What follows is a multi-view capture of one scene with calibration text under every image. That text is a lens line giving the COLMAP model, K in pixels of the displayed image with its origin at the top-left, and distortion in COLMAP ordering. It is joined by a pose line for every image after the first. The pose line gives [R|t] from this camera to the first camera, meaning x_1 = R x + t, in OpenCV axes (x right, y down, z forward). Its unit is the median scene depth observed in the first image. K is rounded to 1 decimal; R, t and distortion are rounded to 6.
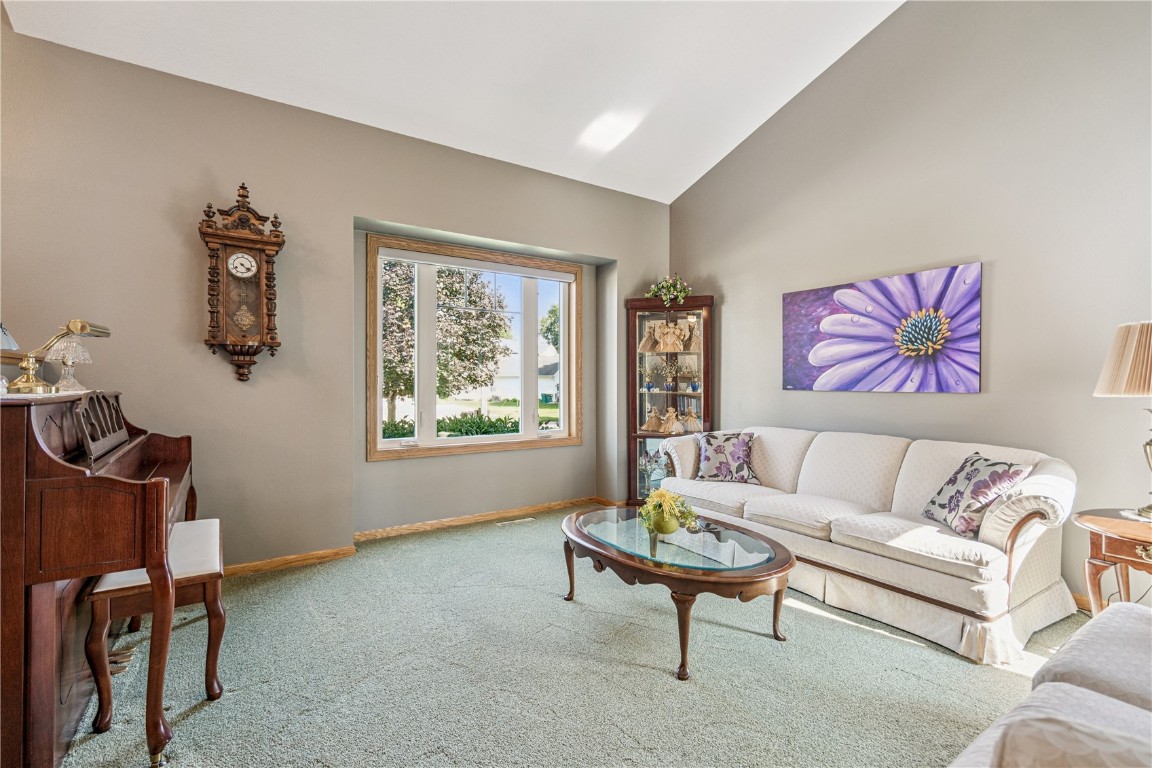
lens RADIAL K [[525.7, 0, 584.2], [0, 525.7, 382.9], [0, 0, 1]] dist [-0.007748, 0.000170]
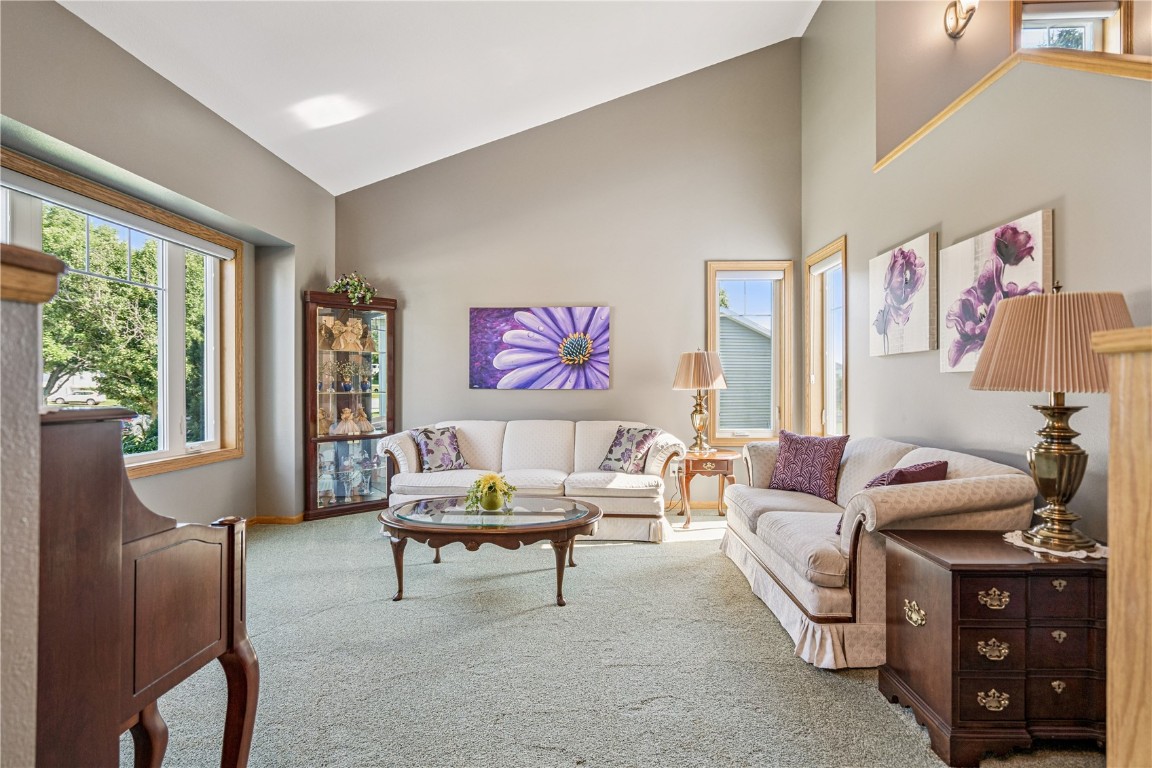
lens RADIAL K [[525.7, 0, 594.0], [0, 525.7, 382.0], [0, 0, 1]] dist [-0.007748, 0.000170]
pose [[0.585557, 0.000891, 0.810631, -0.461472], [0.000905, 0.999998, -0.001753, 0.000534], [-0.810631, 0.001761, 0.585555, 0.084707]]
